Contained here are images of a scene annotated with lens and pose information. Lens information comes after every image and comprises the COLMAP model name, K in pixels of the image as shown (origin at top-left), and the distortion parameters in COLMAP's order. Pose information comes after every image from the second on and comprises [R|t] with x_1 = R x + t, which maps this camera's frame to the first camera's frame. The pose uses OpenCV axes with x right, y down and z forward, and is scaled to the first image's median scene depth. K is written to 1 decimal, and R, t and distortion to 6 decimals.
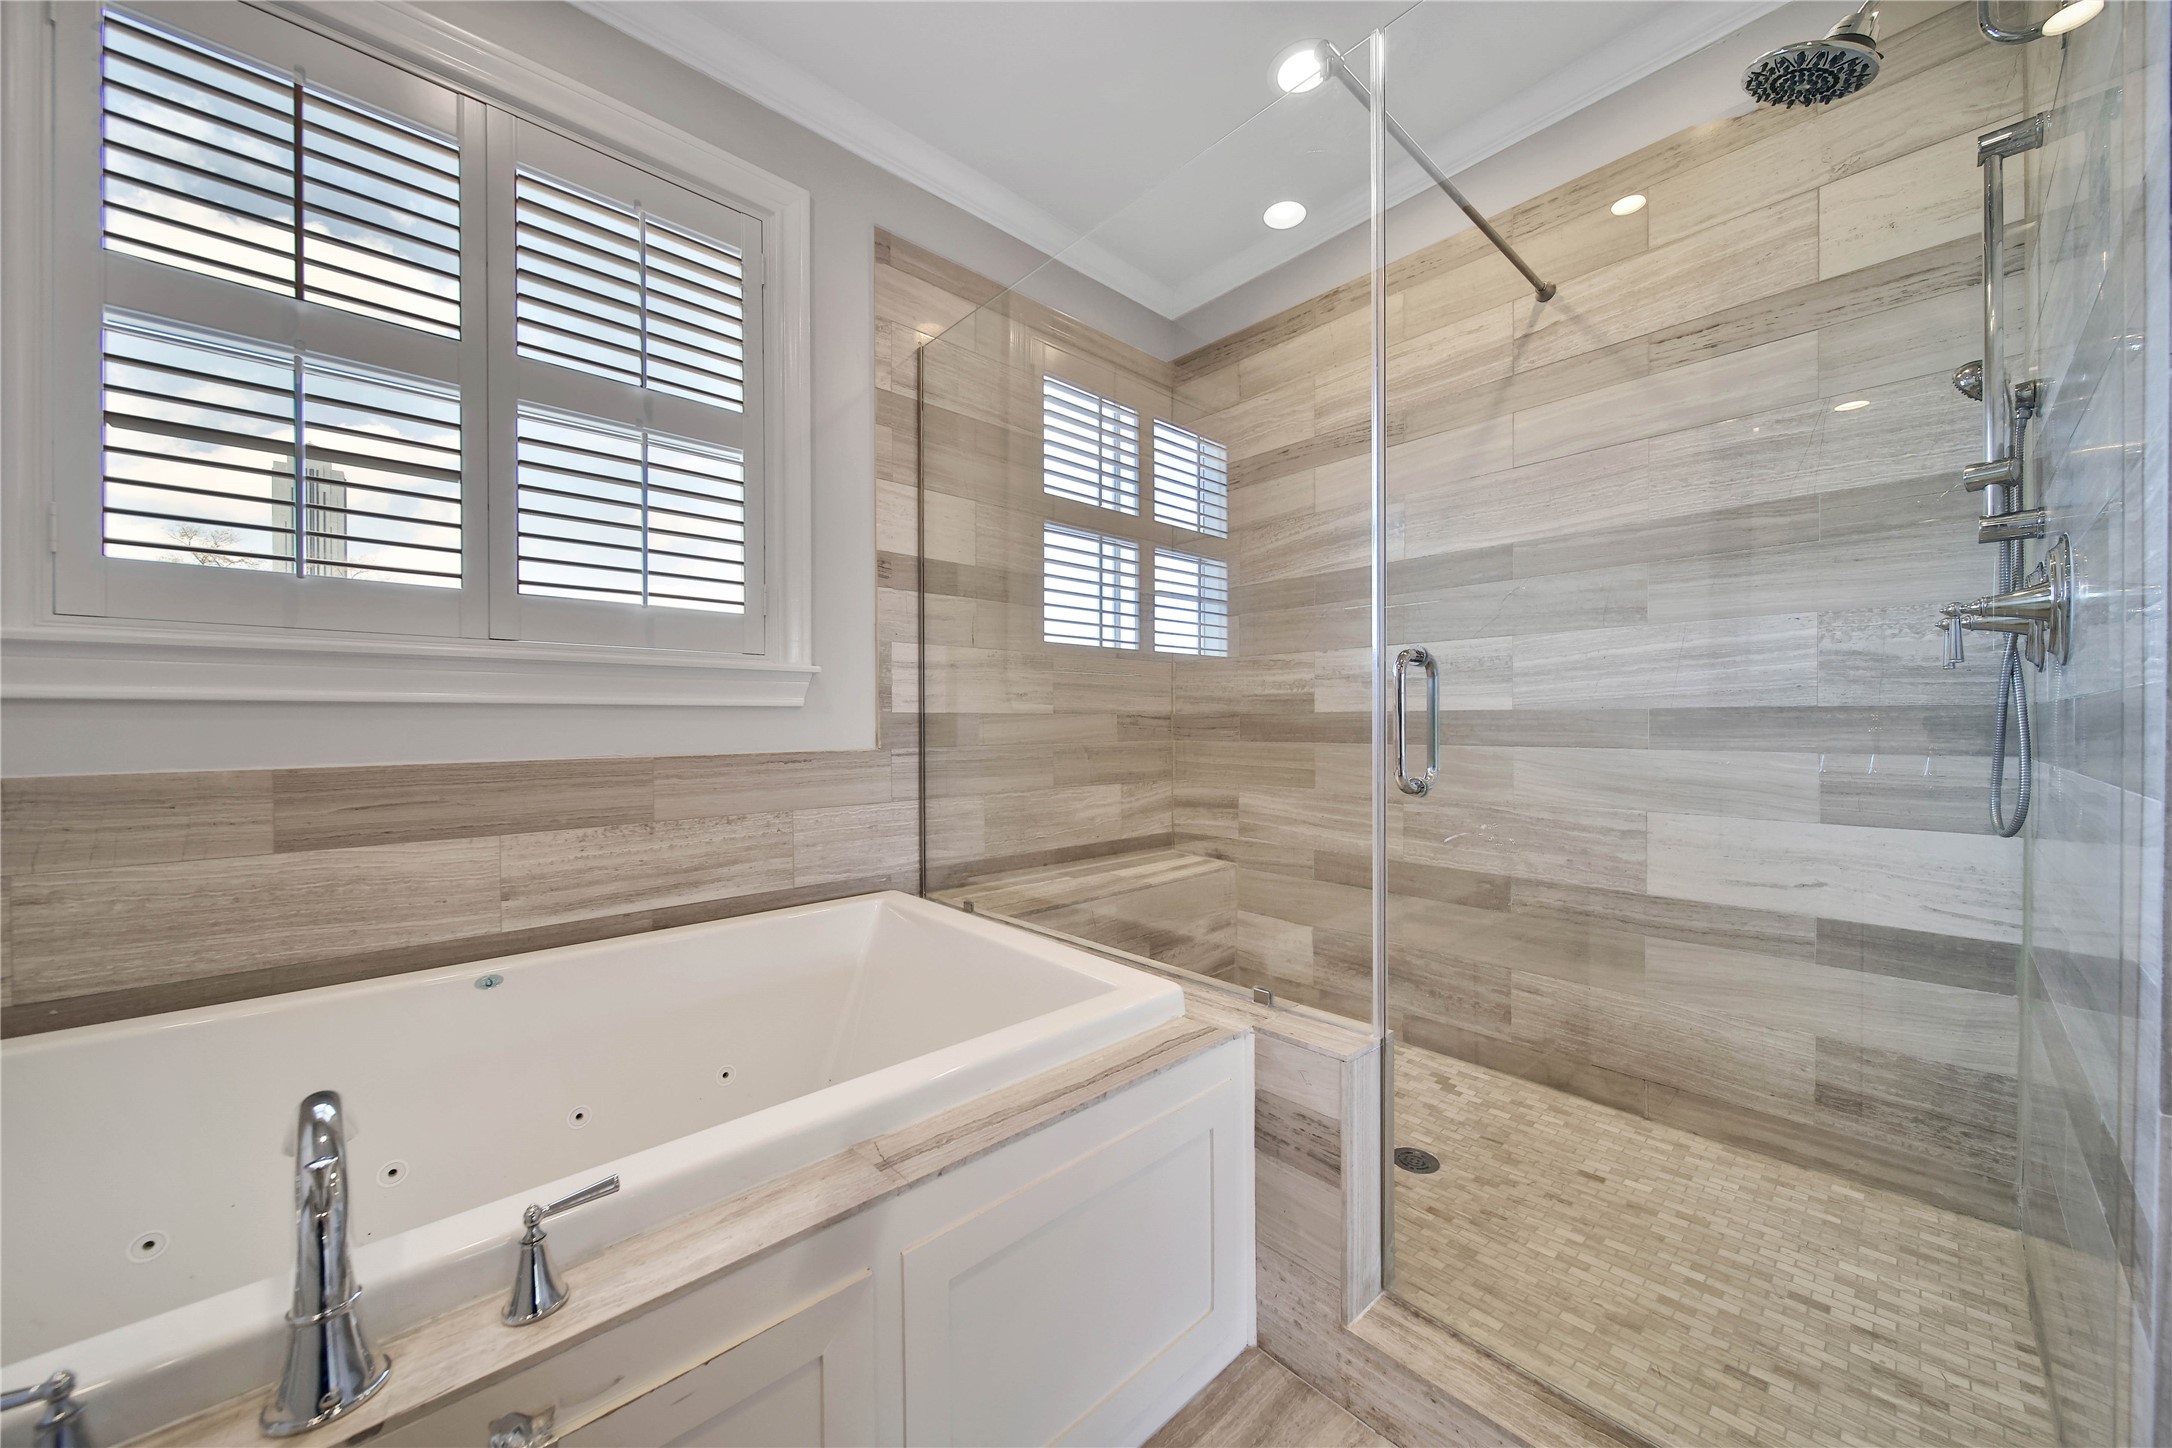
lens RADIAL K [[779.0, 0, 1085.4], [0, 779.0, 726.3], [0, 0, 1]] dist [-0.000026, -0.001472]
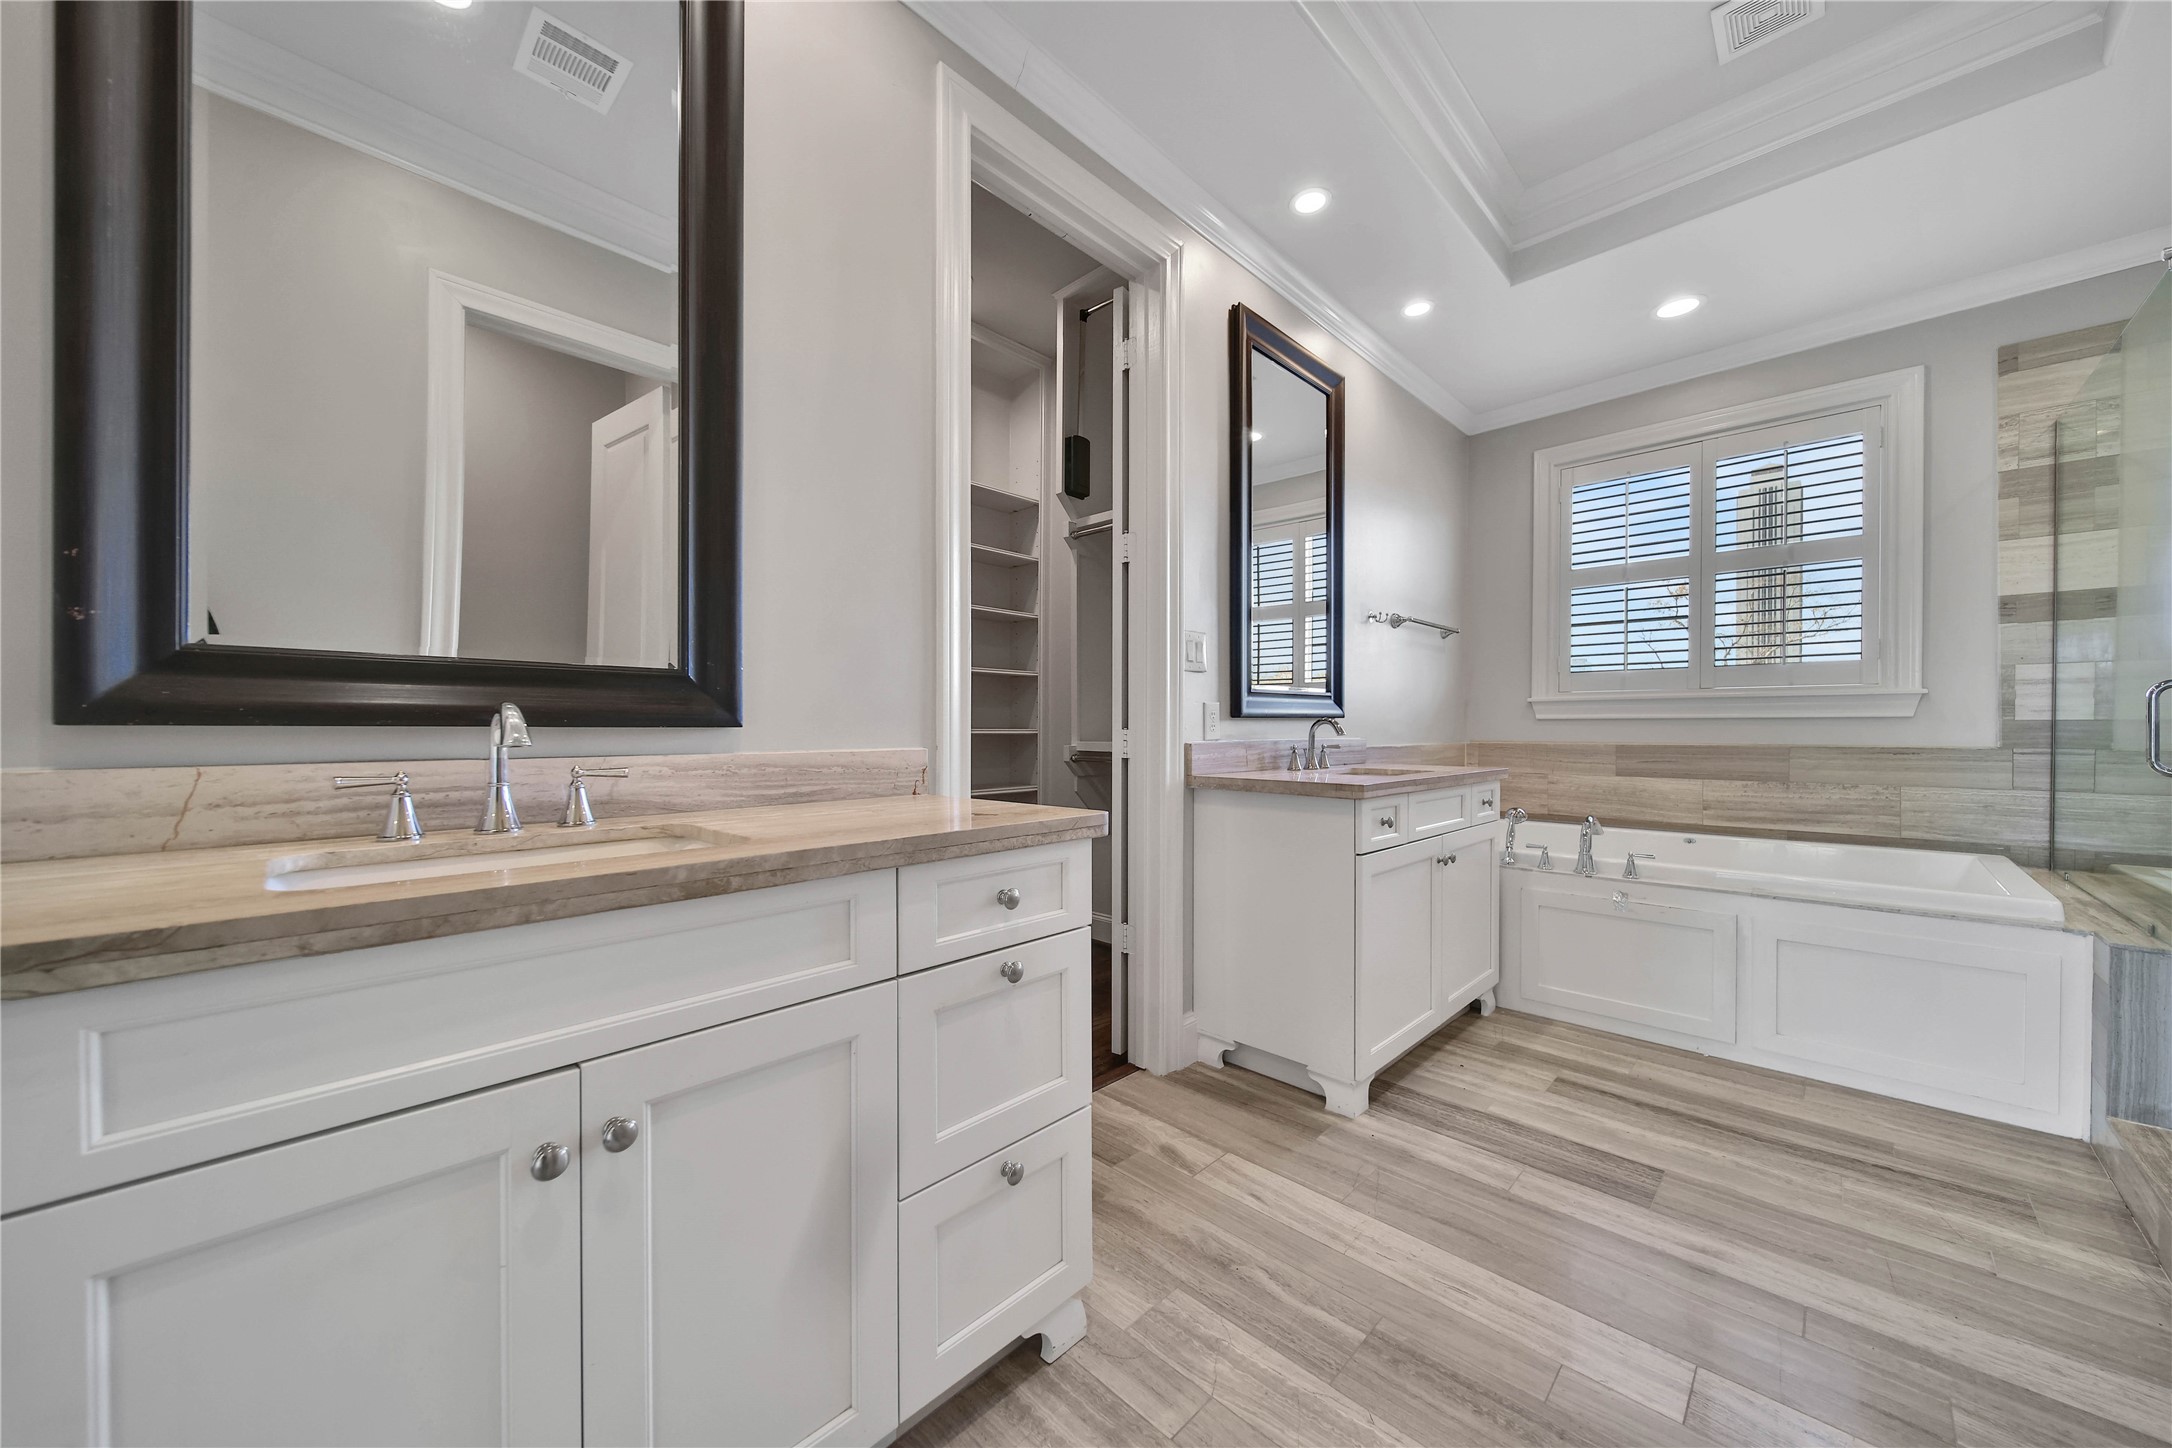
lens RADIAL K [[779.0, 0, 1085.4], [0, 779.0, 726.3], [0, 0, 1]] dist [-0.000026, -0.001472]
pose [[0.063843, 0.001149, -0.997959, 0.986075], [-0.010248, 0.999947, 0.000496, 0.007941], [0.997907, 0.010196, 0.063851, -0.643887]]
